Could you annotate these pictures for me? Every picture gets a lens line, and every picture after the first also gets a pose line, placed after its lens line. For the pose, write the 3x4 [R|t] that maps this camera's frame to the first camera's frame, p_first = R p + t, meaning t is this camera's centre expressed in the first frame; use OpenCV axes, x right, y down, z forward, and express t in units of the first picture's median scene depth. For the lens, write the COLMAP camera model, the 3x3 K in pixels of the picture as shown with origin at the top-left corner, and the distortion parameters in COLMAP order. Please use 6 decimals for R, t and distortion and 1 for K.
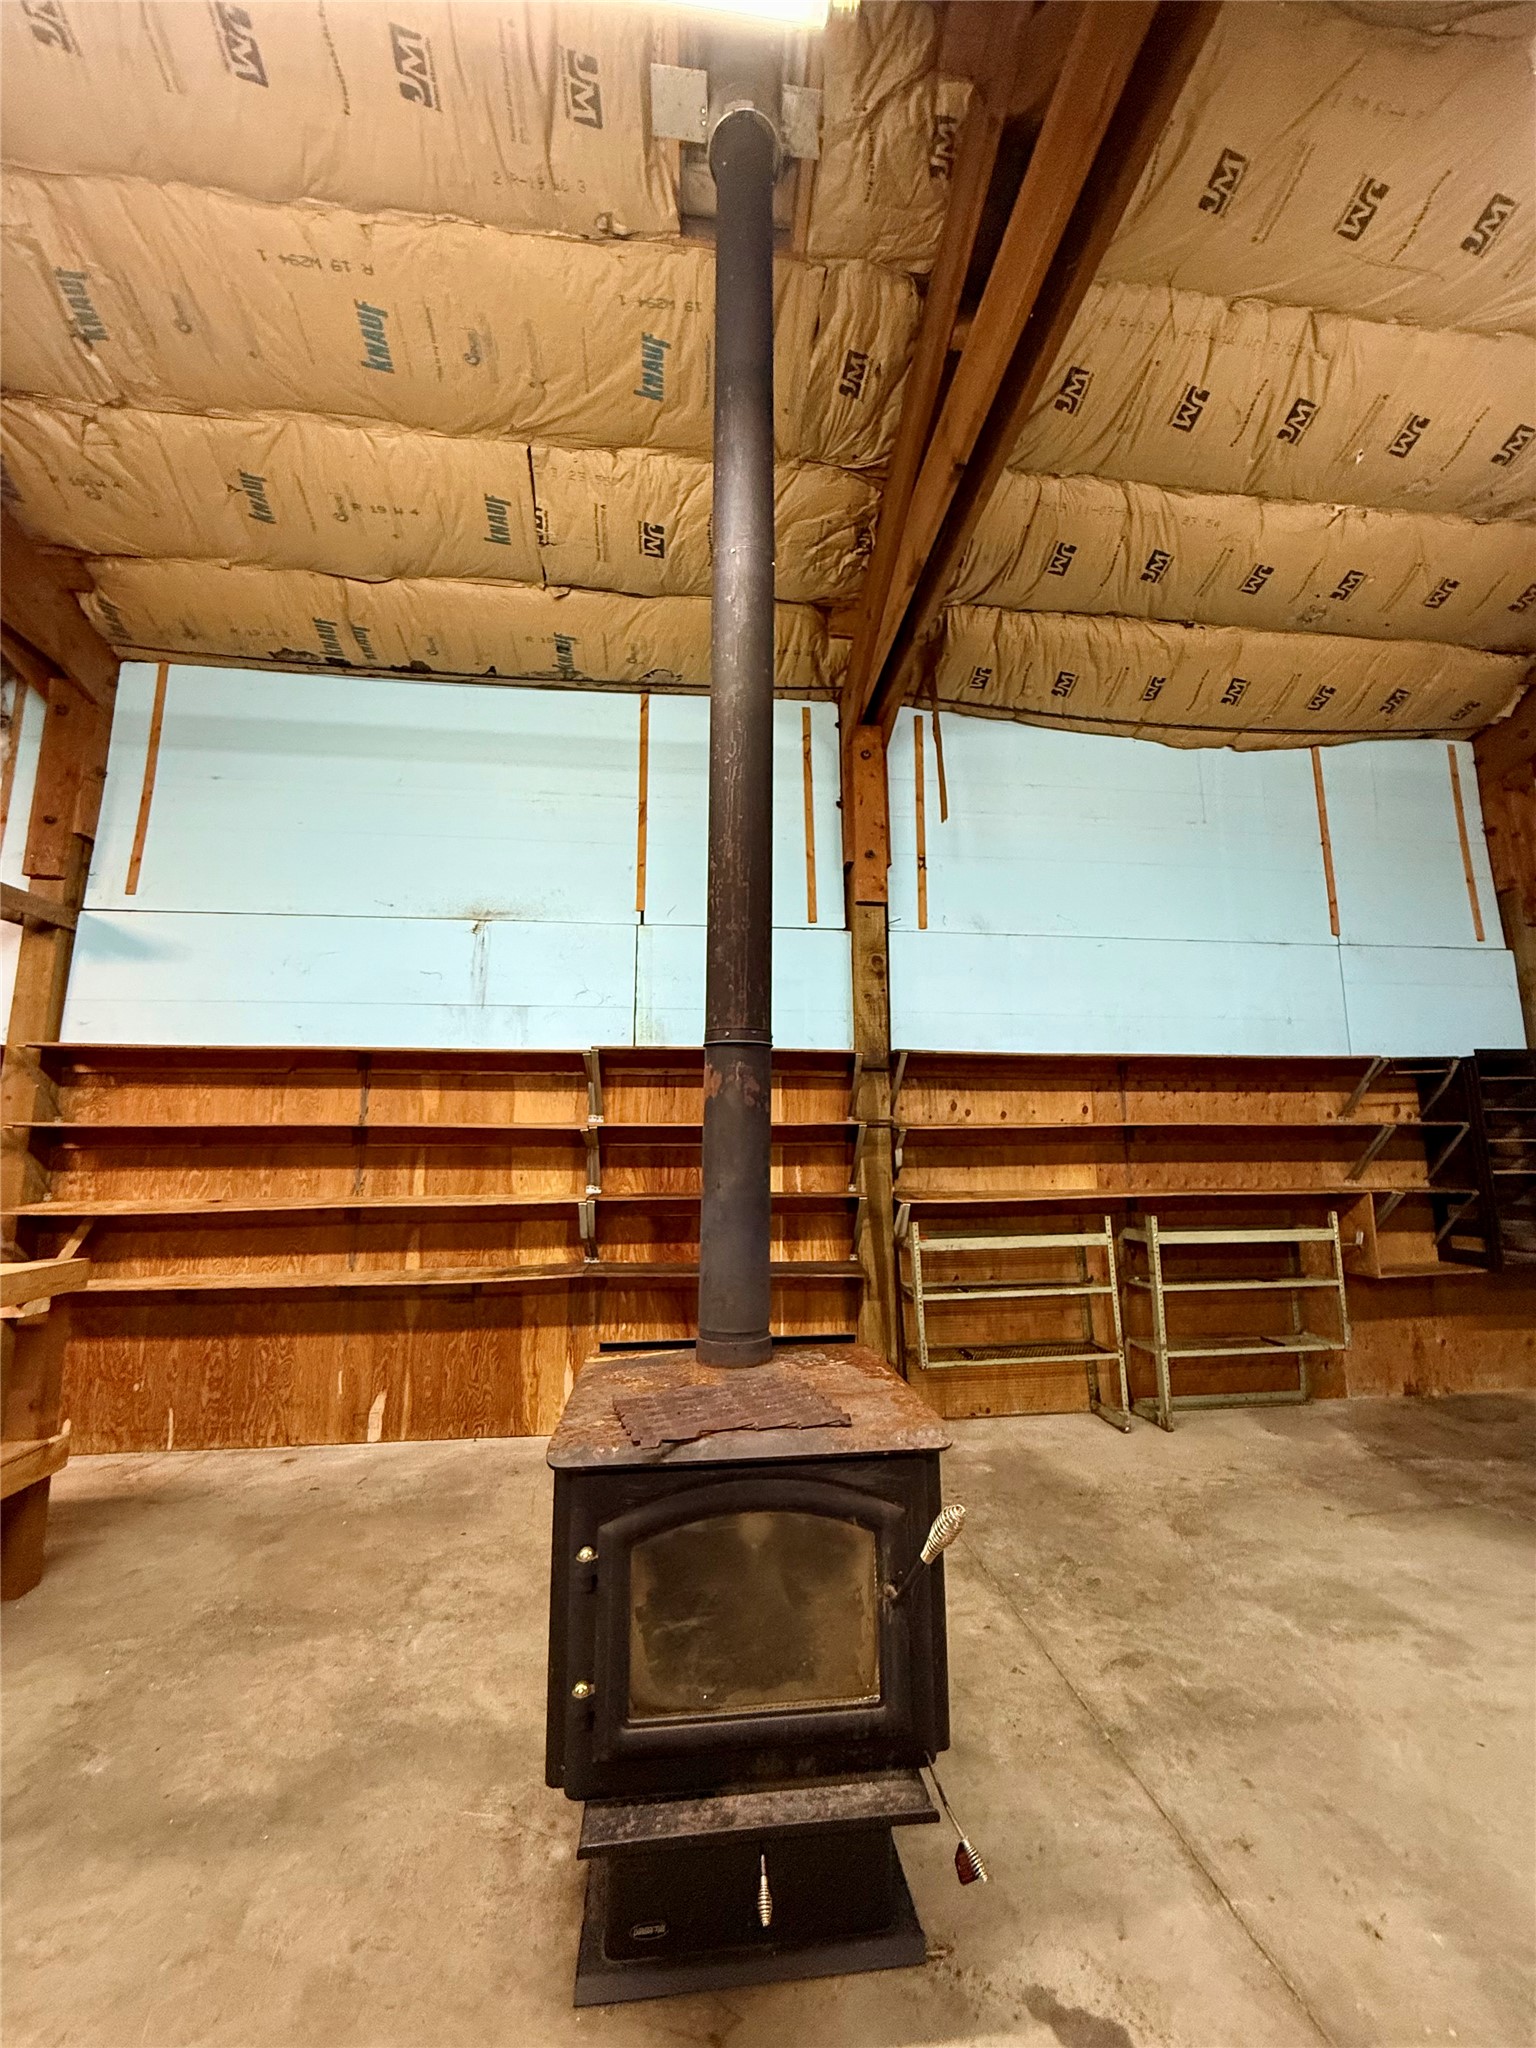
lens RADIAL K [[815.4, 0, 772.7], [0, 815.4, 1014.7], [0, 0, 1]] dist [-0.000641, 0.000182]
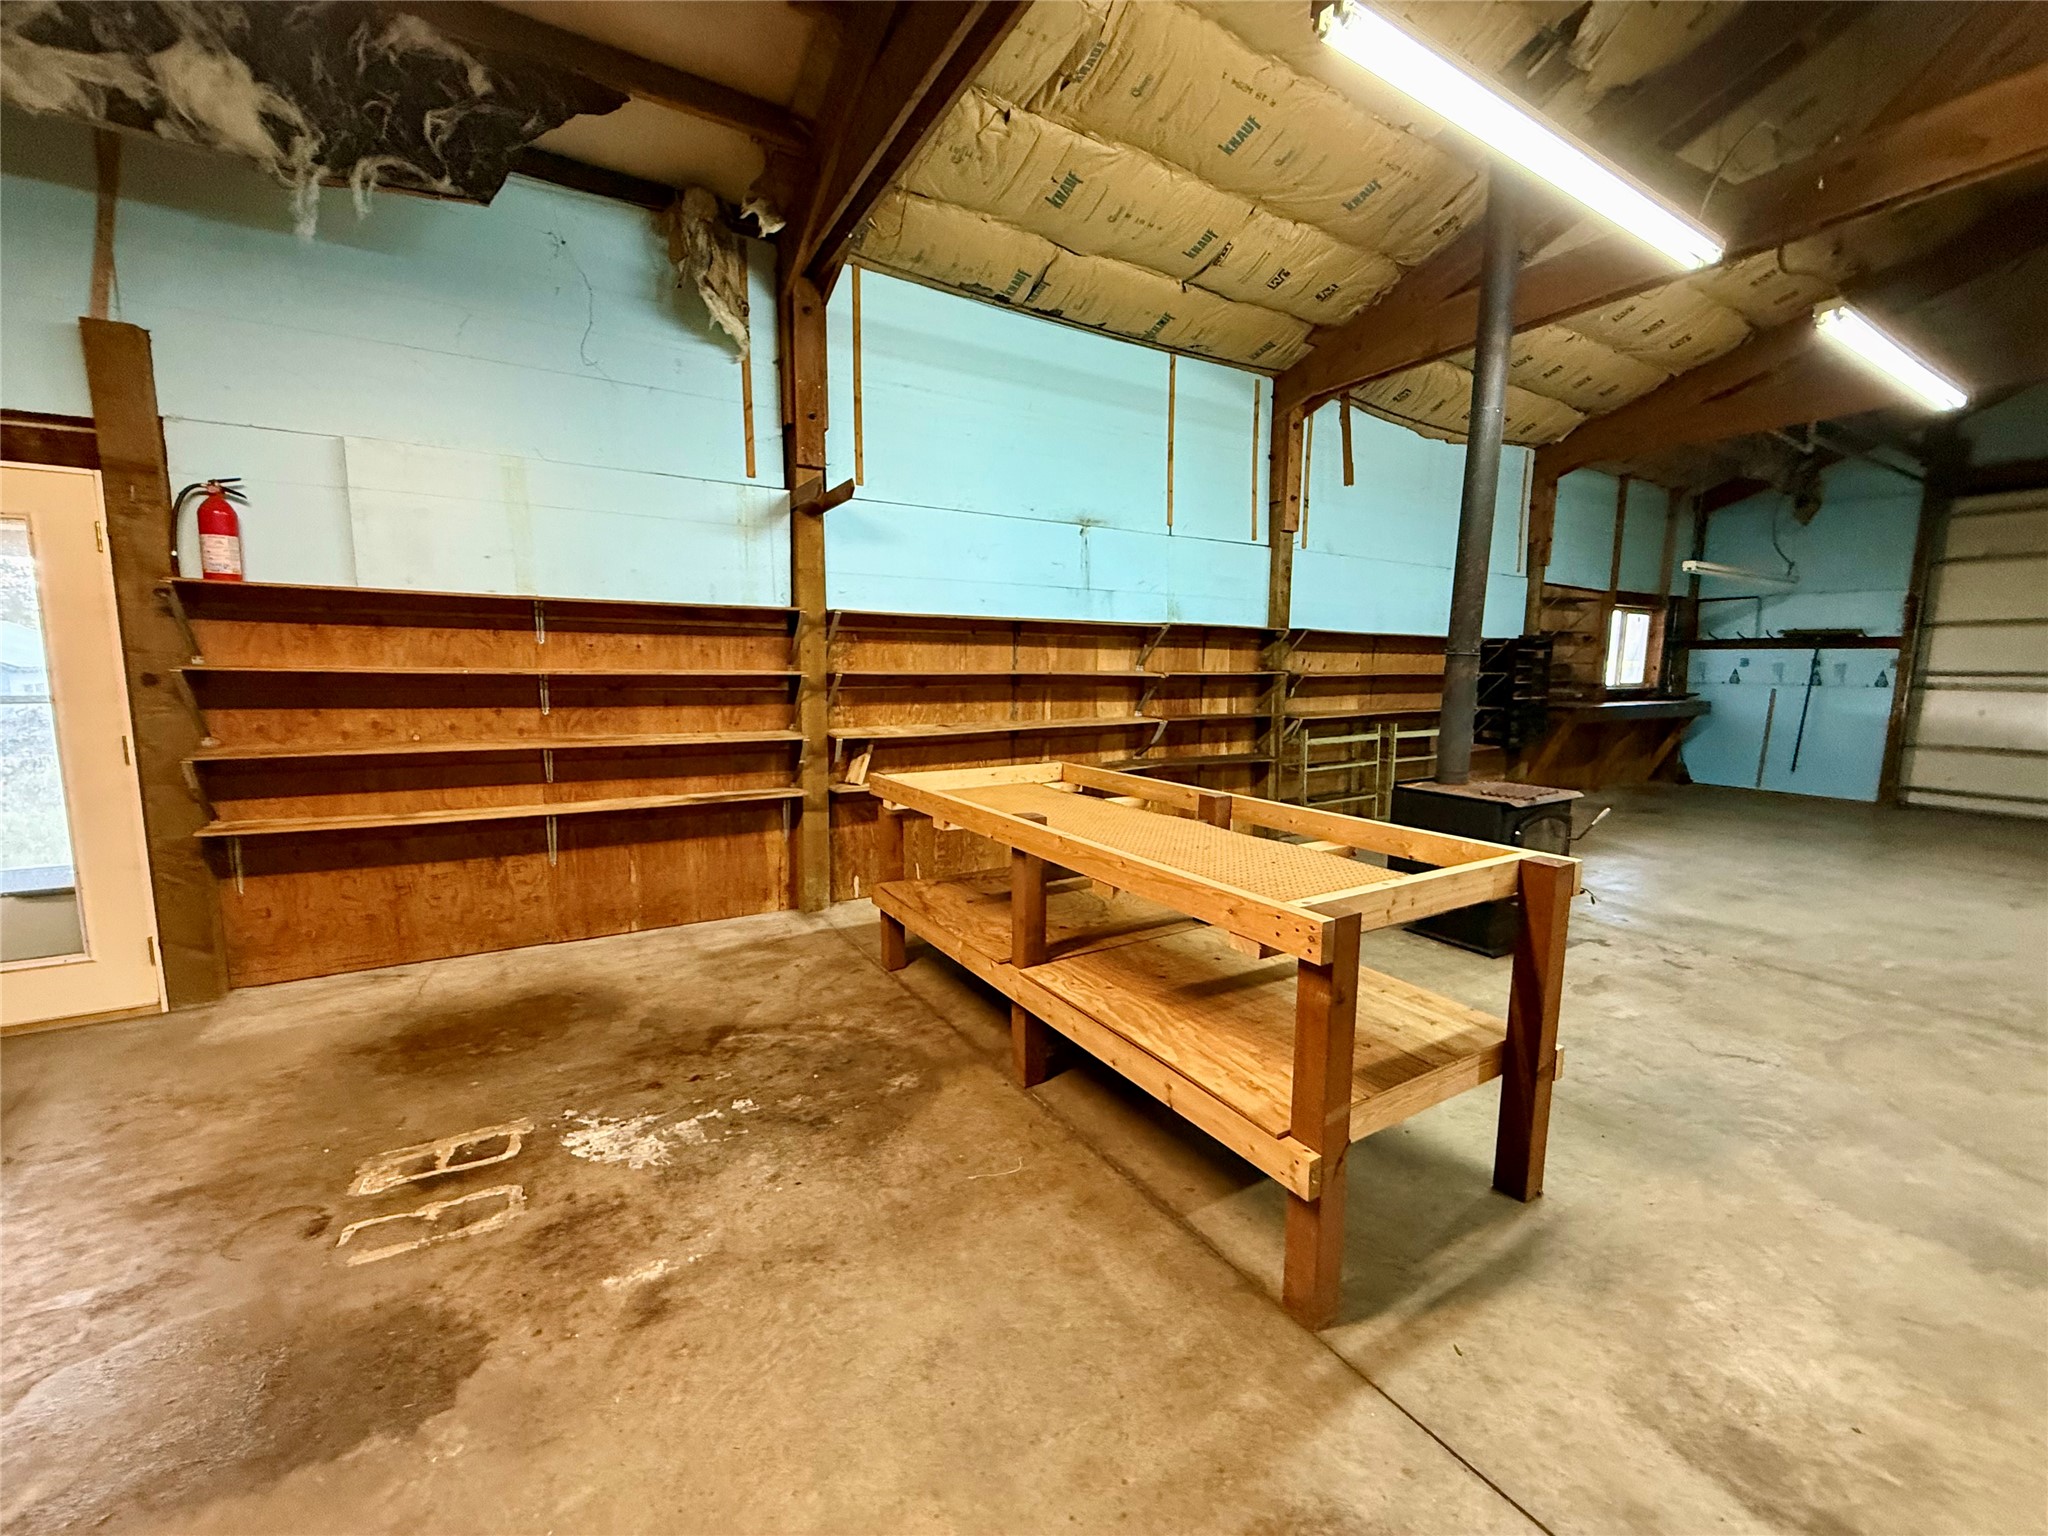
lens RADIAL K [[815.4, 0, 1017.9], [0, 815.4, 765.5], [0, 0, 1]] dist [-0.000641, 0.000182]
pose [[0.909451, -0.040323, 0.413852, -1.076652], [-0.077072, 0.961693, 0.263070, -0.081239], [-0.408606, -0.271145, 0.871505, -0.283177]]
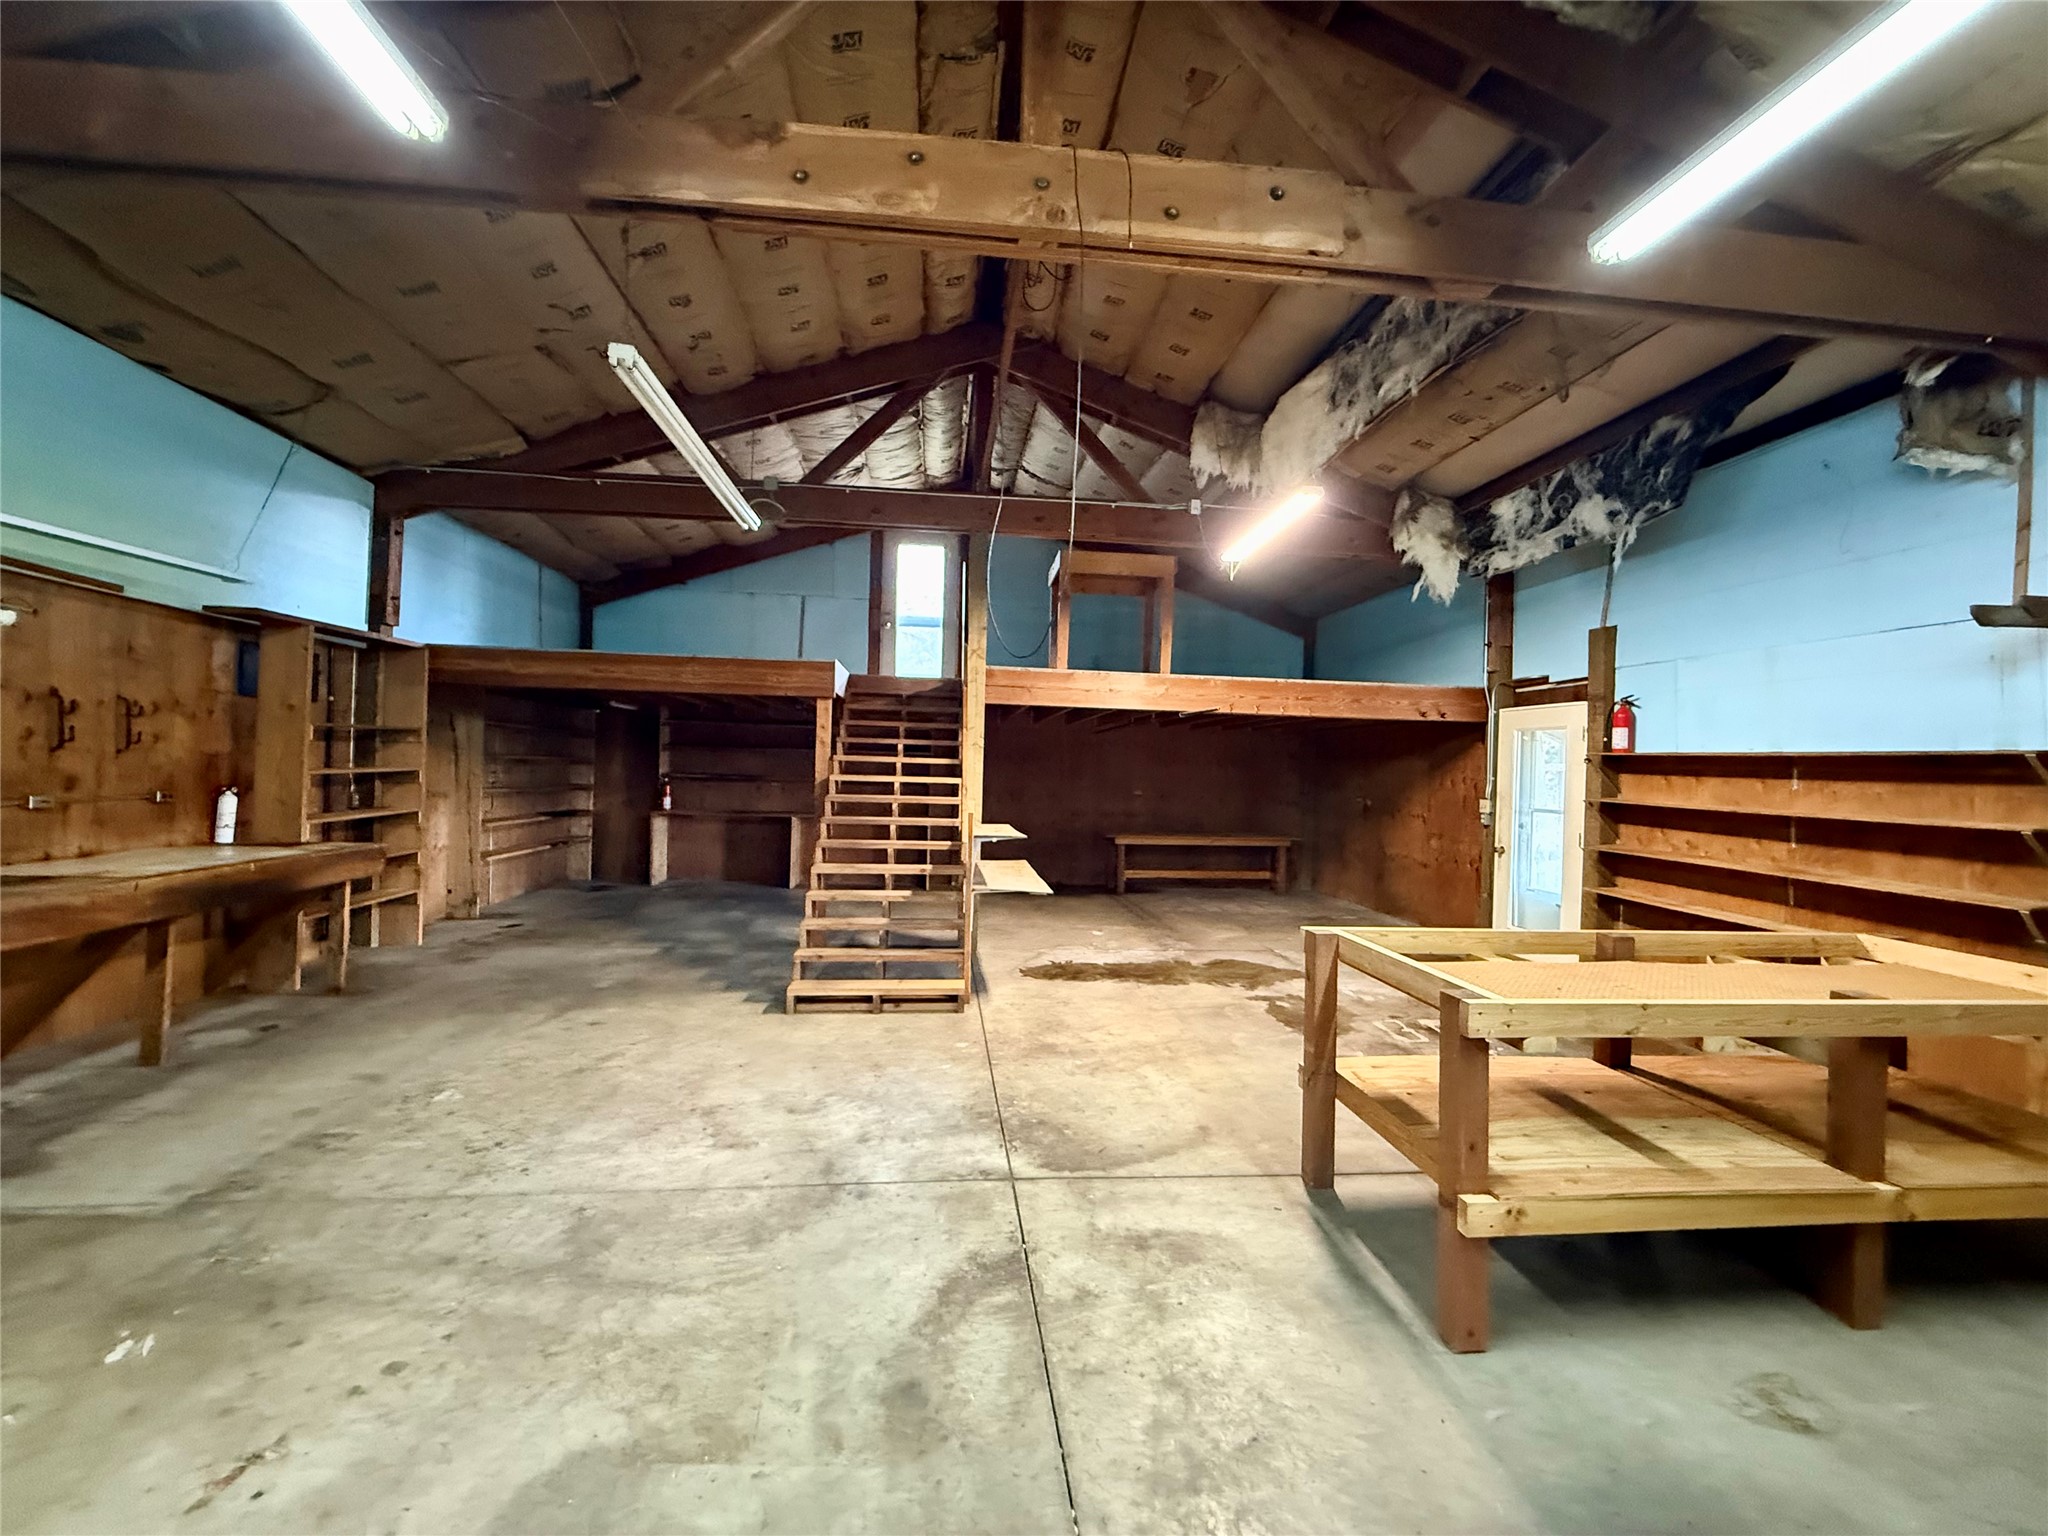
lens RADIAL K [[815.4, 0, 1019.7], [0, 815.4, 762.1], [0, 0, 1]] dist [-0.000641, 0.000182]
pose [[-0.011305, 0.001539, -0.999935, 0.069282], [0.127312, 0.991863, 0.000087, -0.104382], [0.991798, -0.127303, -0.011409, -0.250230]]
